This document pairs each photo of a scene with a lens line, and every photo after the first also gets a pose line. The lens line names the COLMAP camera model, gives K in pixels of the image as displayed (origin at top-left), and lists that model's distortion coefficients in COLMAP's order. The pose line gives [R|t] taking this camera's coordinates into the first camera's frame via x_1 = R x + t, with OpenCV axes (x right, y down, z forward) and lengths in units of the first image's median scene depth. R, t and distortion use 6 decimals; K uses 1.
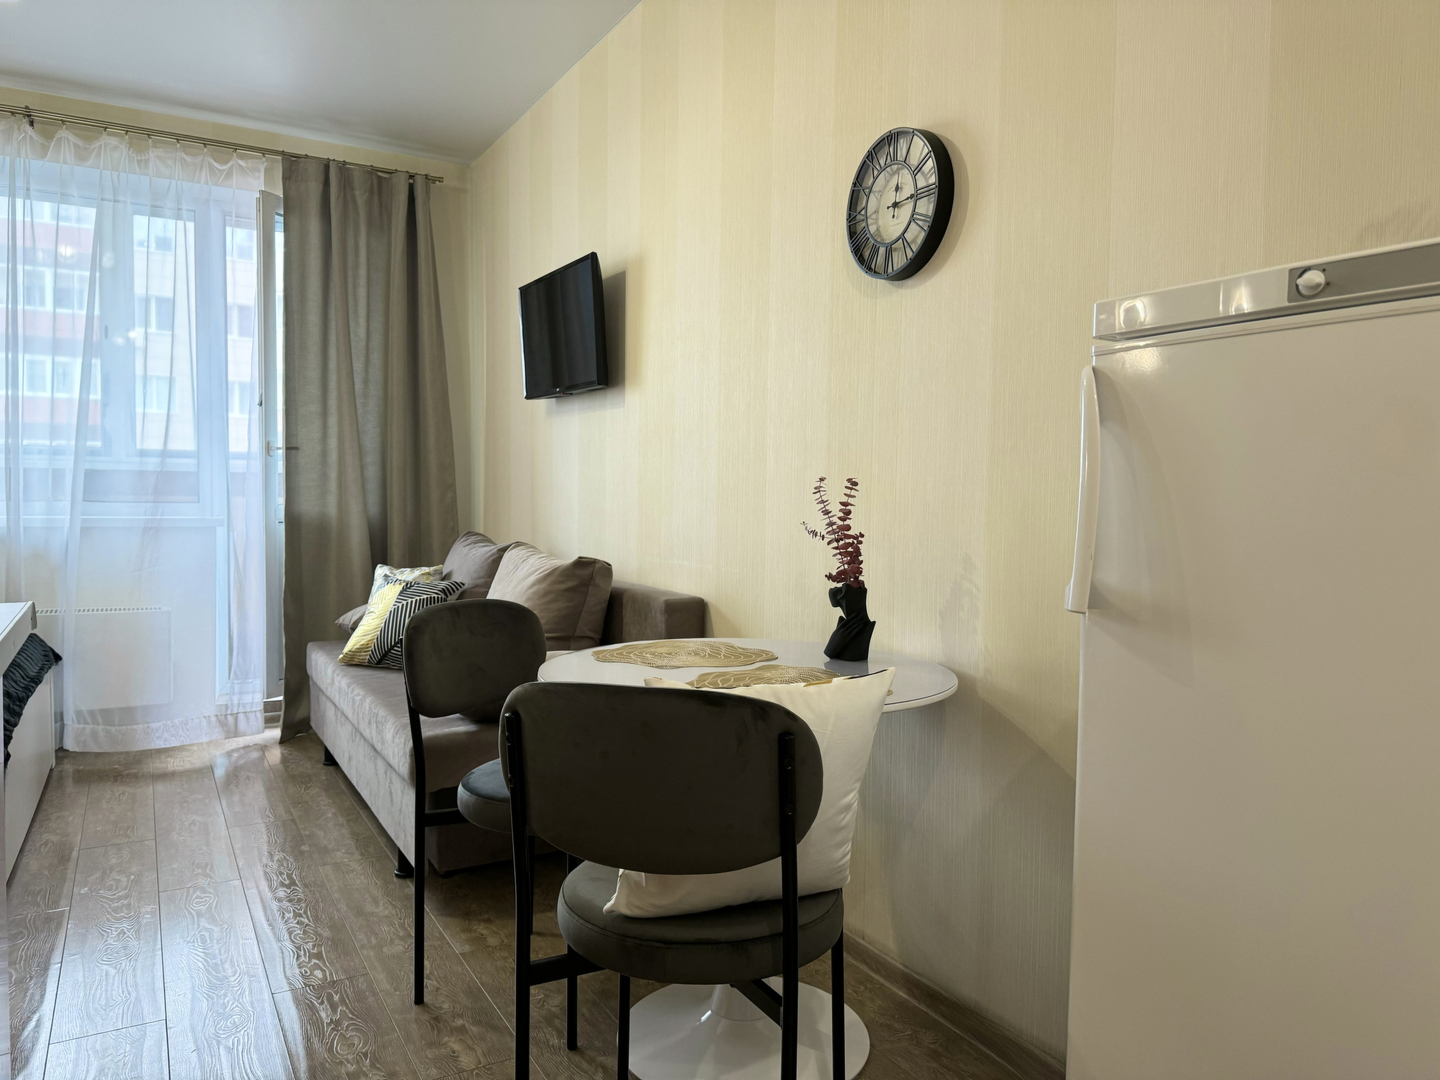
lens RADIAL K [[1007.4, 0, 715.2], [0, 1007.4, 540.0], [0, 0, 1]] dist [0.104864, -0.113160]
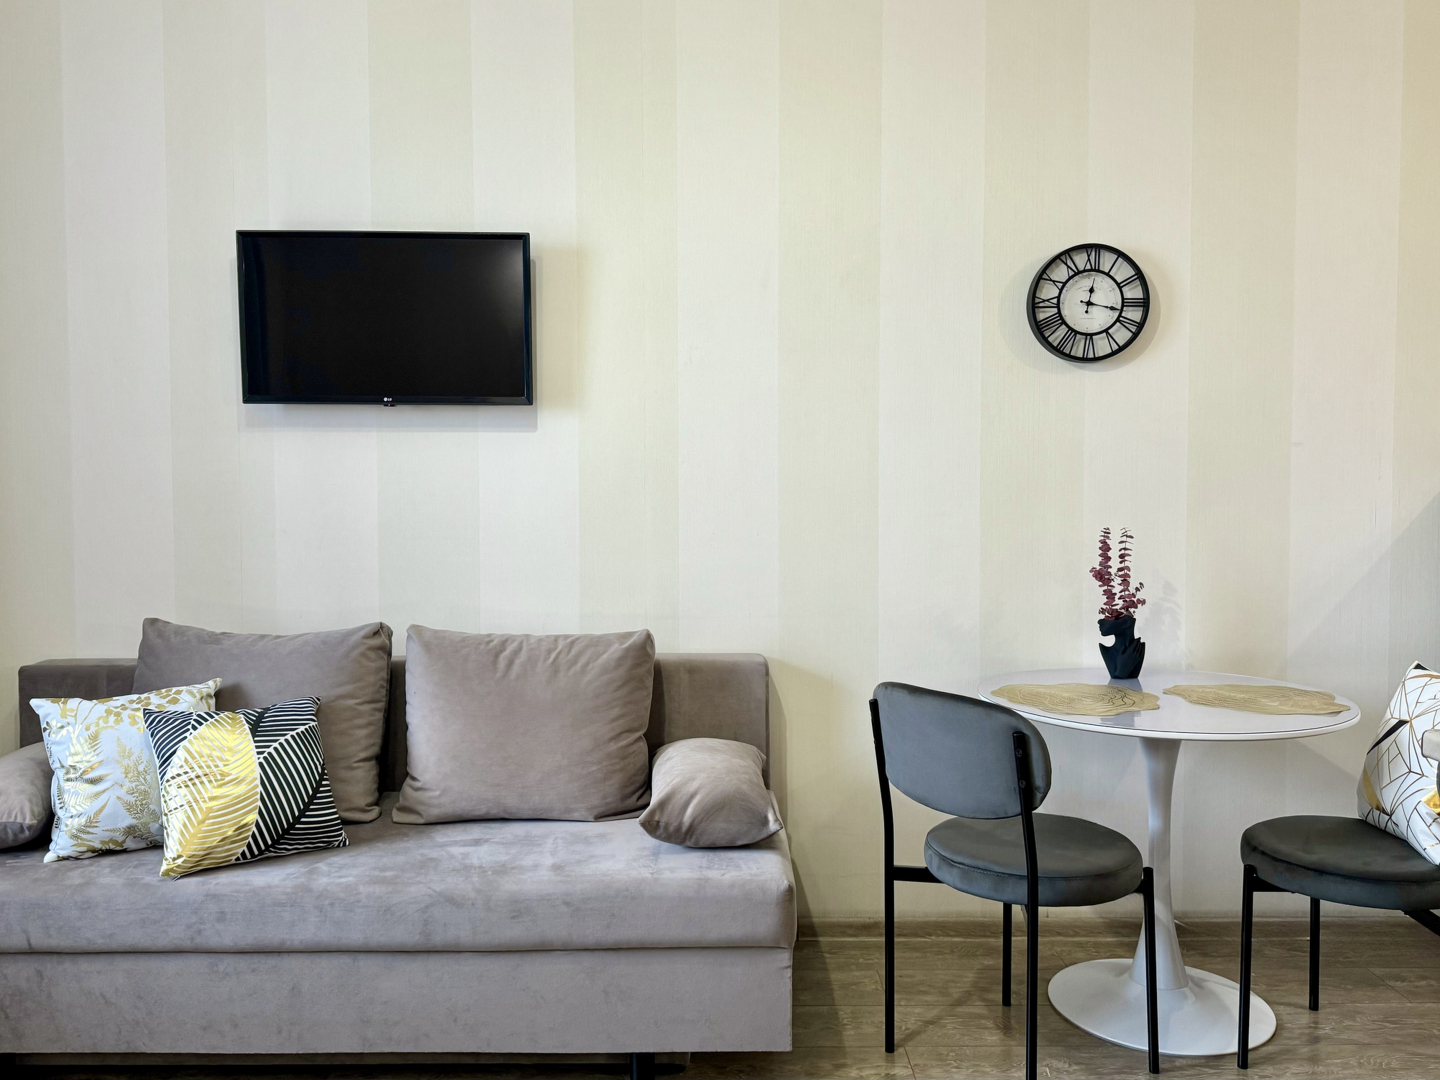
lens RADIAL K [[1177.0, 0, 699.3], [0, 1177.0, 518.4], [0, 0, 1]] dist [0.084040, -0.121288]
pose [[0.503443, -0.046792, 0.862761, -1.241033], [0.052081, 0.998360, 0.023756, -0.121765], [-0.862457, 0.032974, 0.505054, 0.656163]]
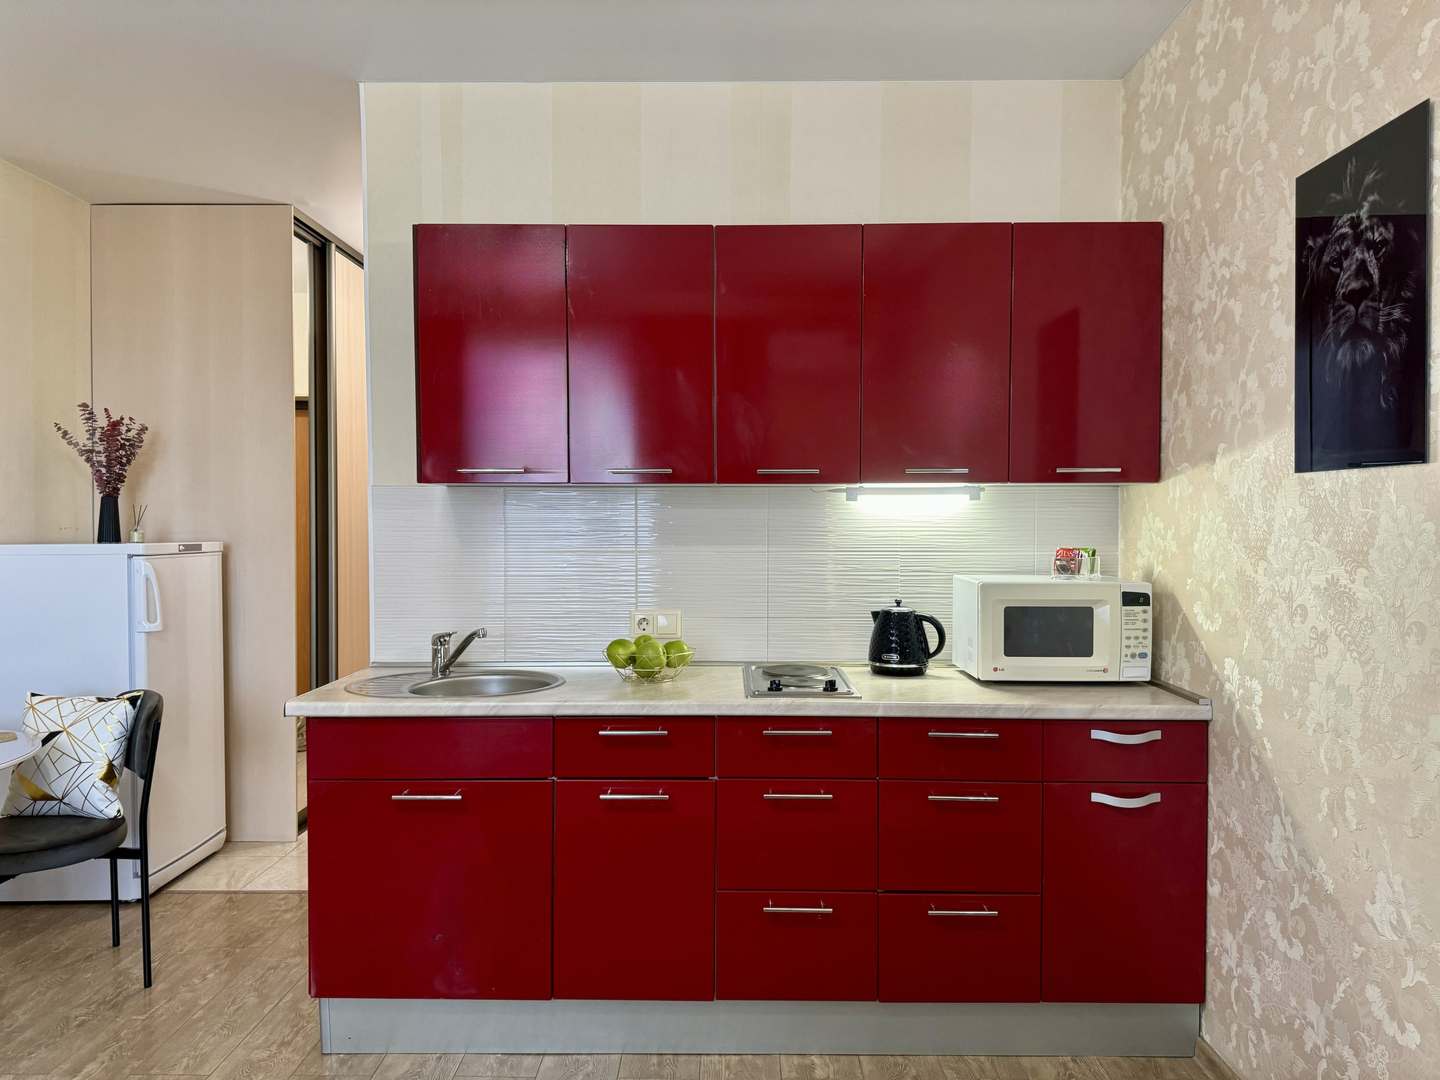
lens RADIAL K [[1016.1, 0, 717.3], [0, 1016.1, 538.2], [0, 0, 1]] dist [0.042888, -0.048466]
pose [[-0.862007, -0.015605, 0.506657, -1.381079], [0.017576, 0.998005, 0.060640, -0.191142], [-0.506592, 0.061177, -0.860013, 1.350683]]
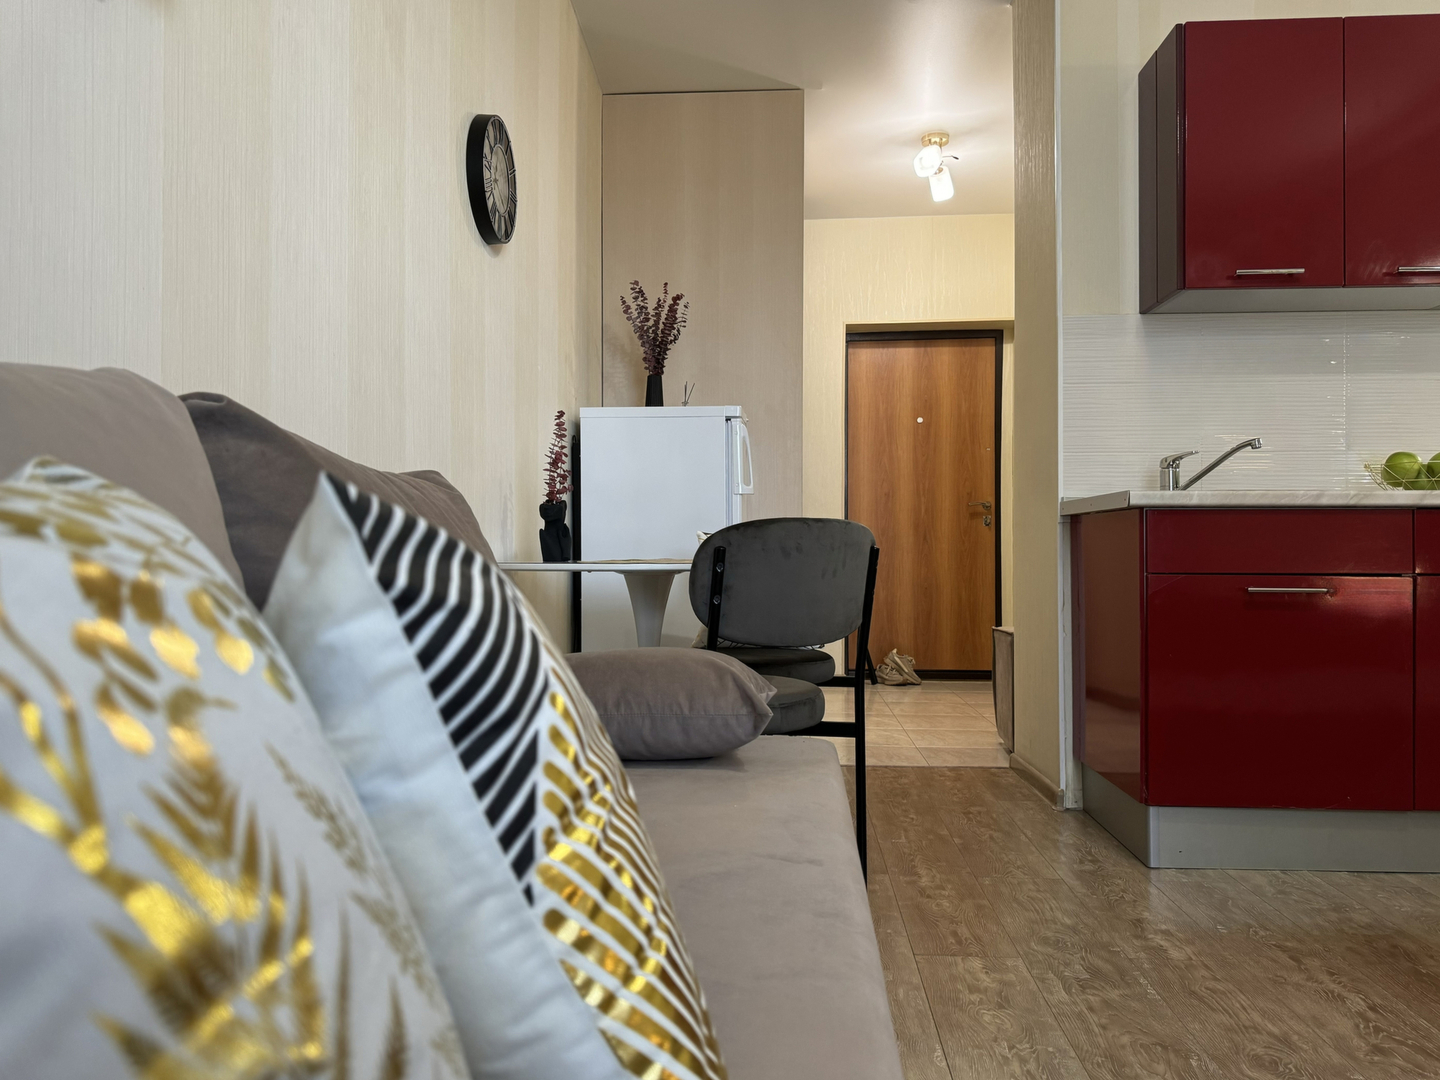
lens RADIAL K [[1042.8, 0, 720.0], [0, 1042.8, 540.0], [0, 0, 1]] dist [0.050285, -0.050340]
pose [[-0.834145, -0.000188, 0.551545, -0.672831], [0.017995, 0.999458, 0.027555, 0.057019], [-0.551251, 0.032910, -0.833690, 1.786348]]
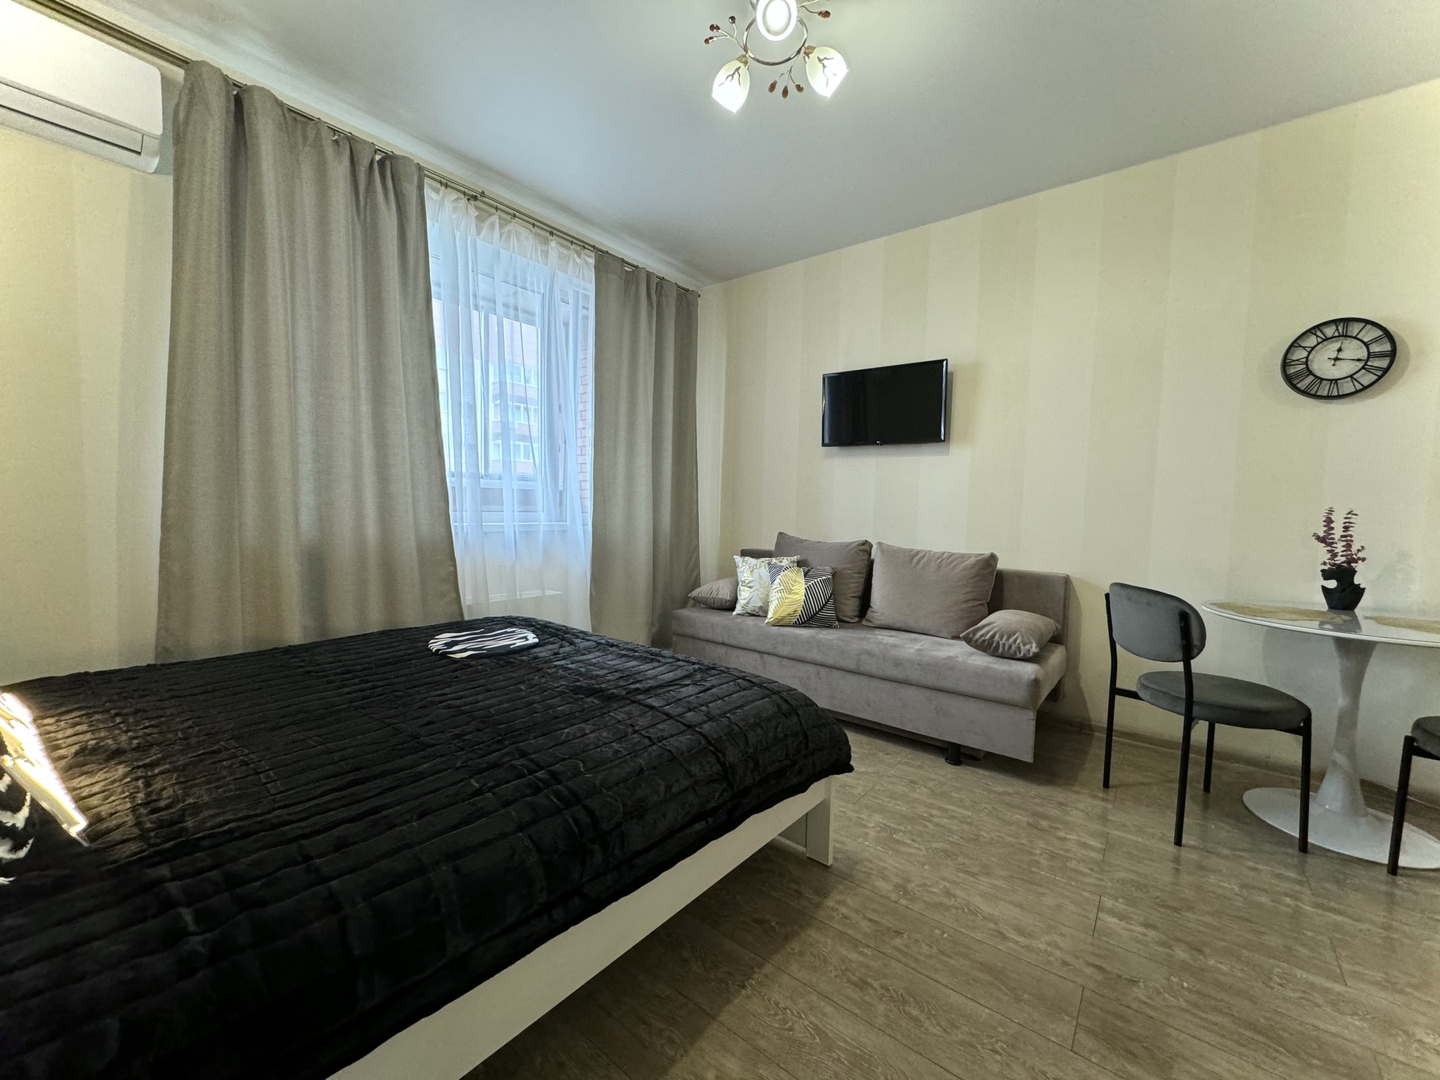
lens RADIAL K [[569.2, 0, 720.0], [0, 569.2, 540.0], [0, 0, 1]] dist [-0.006161, 0.000305]
pose [[0.928361, -0.011031, 0.371516, -1.166011], [0.003102, 0.999755, 0.021932, -0.028442], [-0.371666, -0.019208, 0.928168, 0.441893]]
